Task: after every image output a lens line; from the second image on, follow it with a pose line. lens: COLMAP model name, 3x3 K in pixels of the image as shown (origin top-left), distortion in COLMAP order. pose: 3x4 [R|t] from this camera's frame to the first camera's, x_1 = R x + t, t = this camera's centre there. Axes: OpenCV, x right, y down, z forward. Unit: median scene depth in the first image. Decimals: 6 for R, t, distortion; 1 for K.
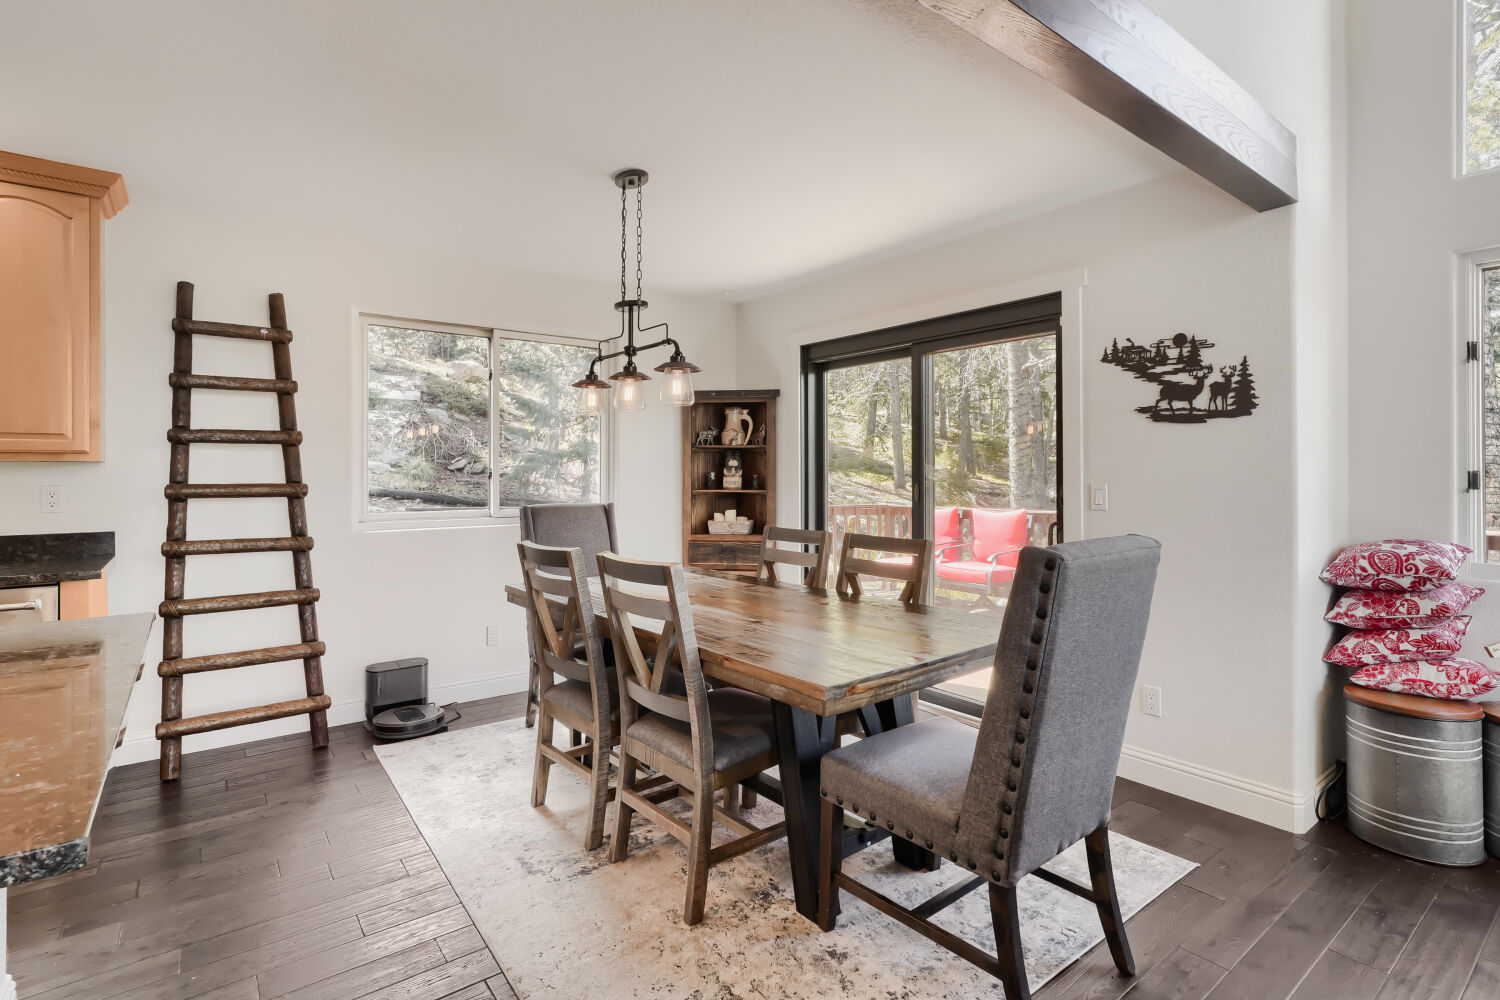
lens RADIAL K [[741.1, 0, 747.4], [0, 741.1, 467.9], [0, 0, 1]] dist [-0.005065, -0.000618]
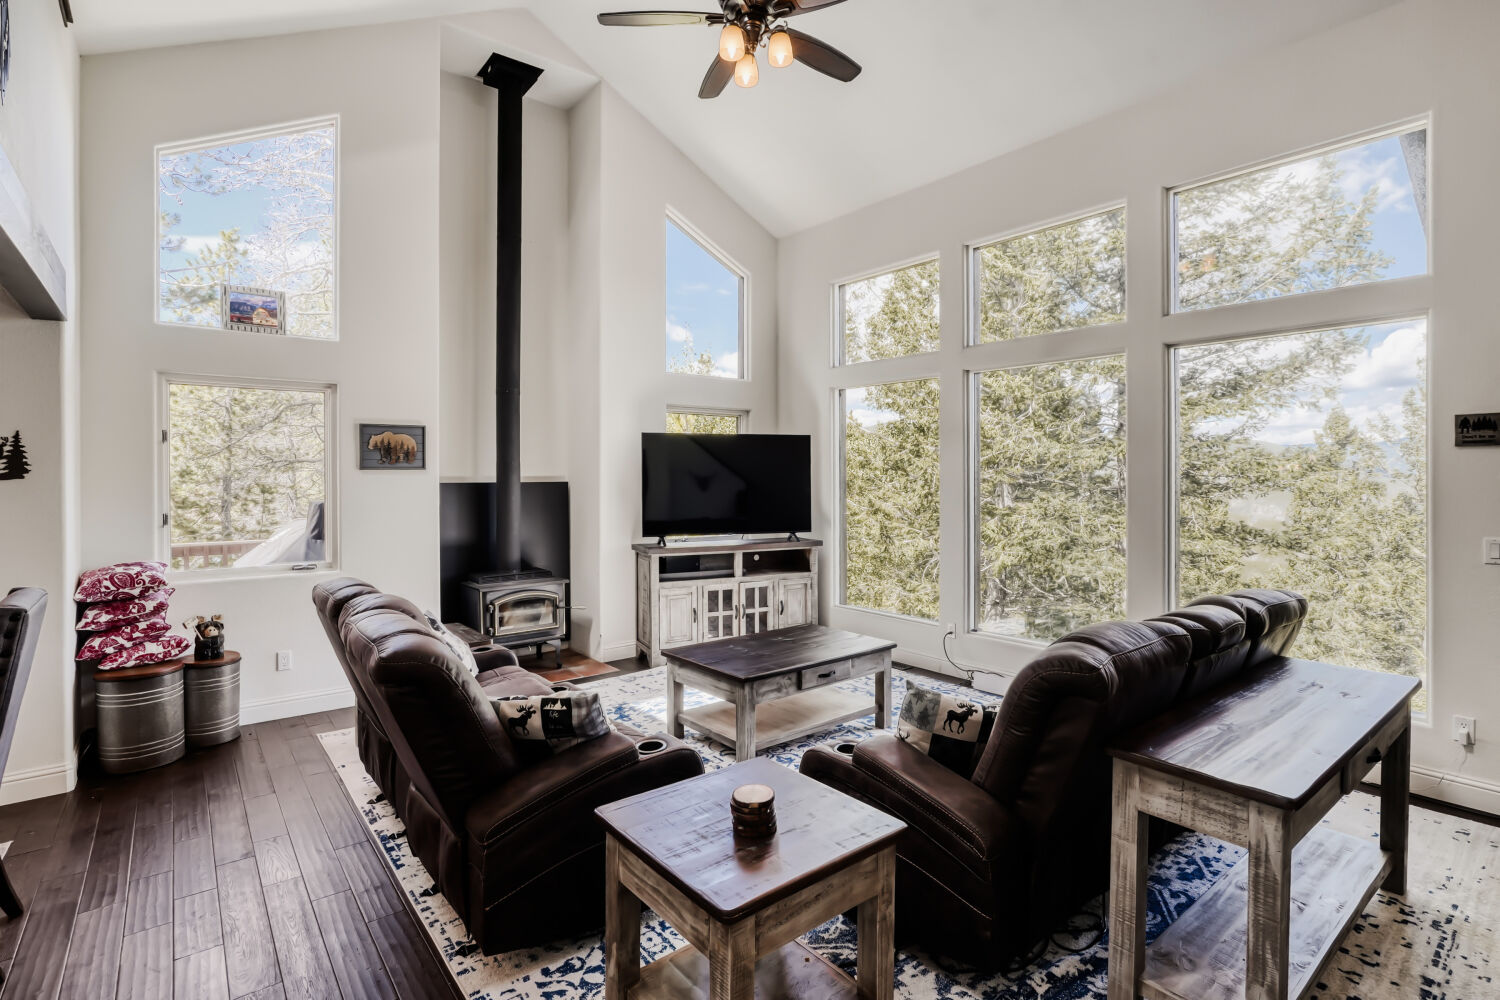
lens RADIAL K [[708.8, 0, 750.2], [0, 708.8, 487.0], [0, 0, 1]] dist [0.000532, 0.000175]
pose [[-0.016699, -0.013045, 0.999775, -0.520433], [-0.004300, 0.999907, 0.012975, -0.075347], [-0.999851, -0.004082, -0.016753, -0.201083]]
